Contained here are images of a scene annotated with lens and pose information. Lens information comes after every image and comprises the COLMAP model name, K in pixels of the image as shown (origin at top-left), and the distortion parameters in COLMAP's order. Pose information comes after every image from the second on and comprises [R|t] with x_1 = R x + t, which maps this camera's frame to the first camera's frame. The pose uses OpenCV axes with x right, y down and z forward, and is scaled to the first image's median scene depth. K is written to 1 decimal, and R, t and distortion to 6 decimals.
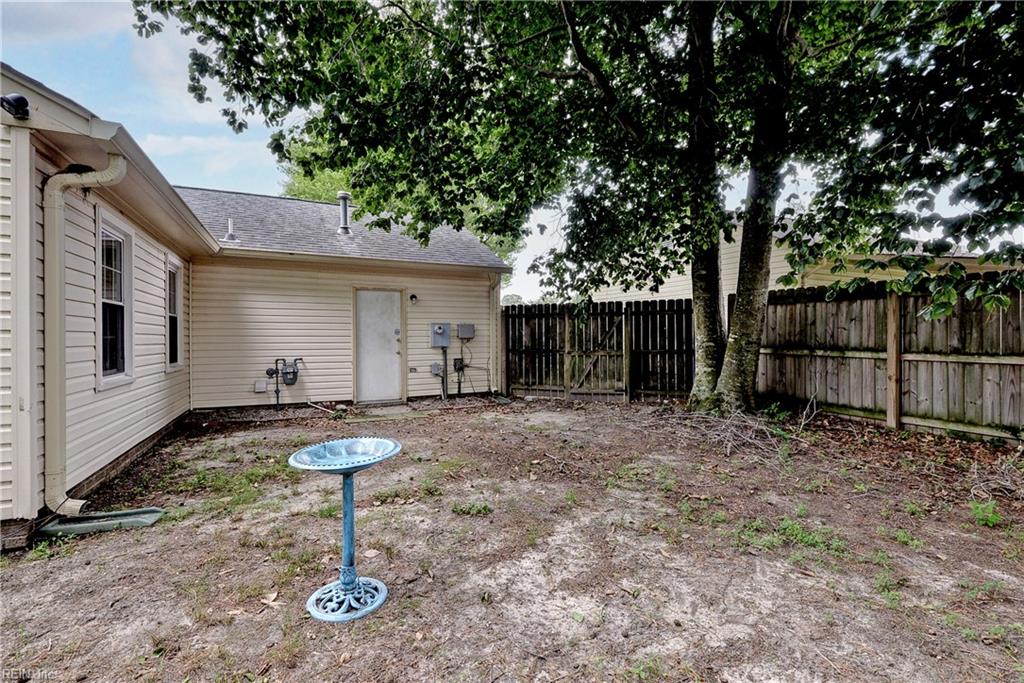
lens RADIAL K [[468.4, 0, 514.4], [0, 468.4, 339.8], [0, 0, 1]] dist [0.023229, 0.000183]
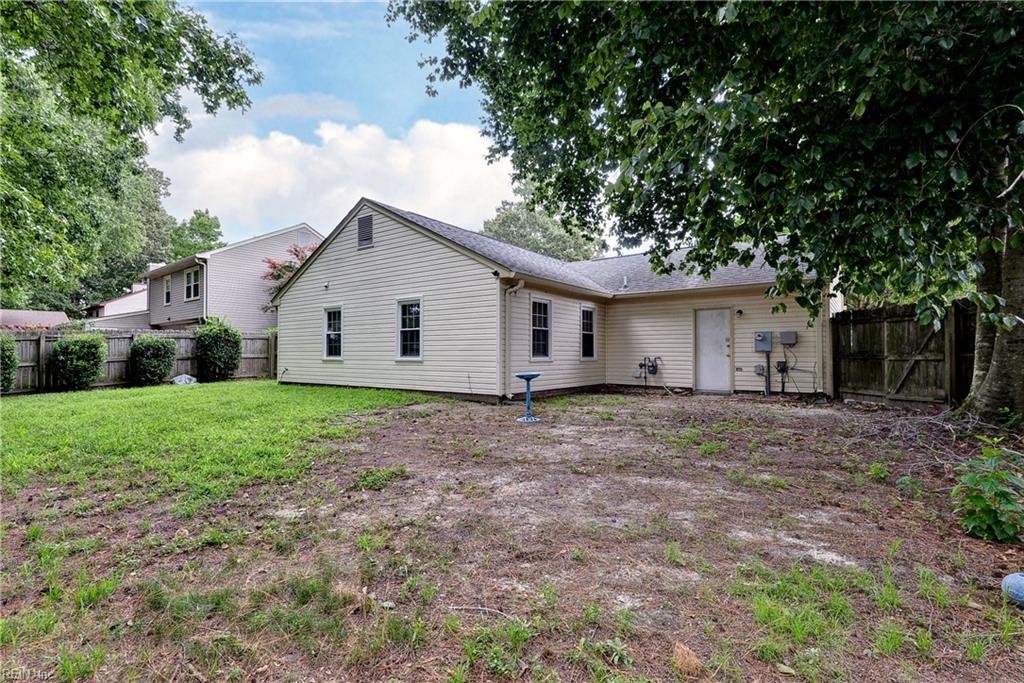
lens RADIAL K [[468.4, 0, 512.9], [0, 468.4, 344.7], [0, 0, 1]] dist [0.023229, 0.000183]
pose [[0.466534, -0.013356, -0.884402, 0.638856], [-0.008829, 0.999766, -0.019756, 0.028836], [0.884459, 0.017025, 0.466307, -0.144599]]
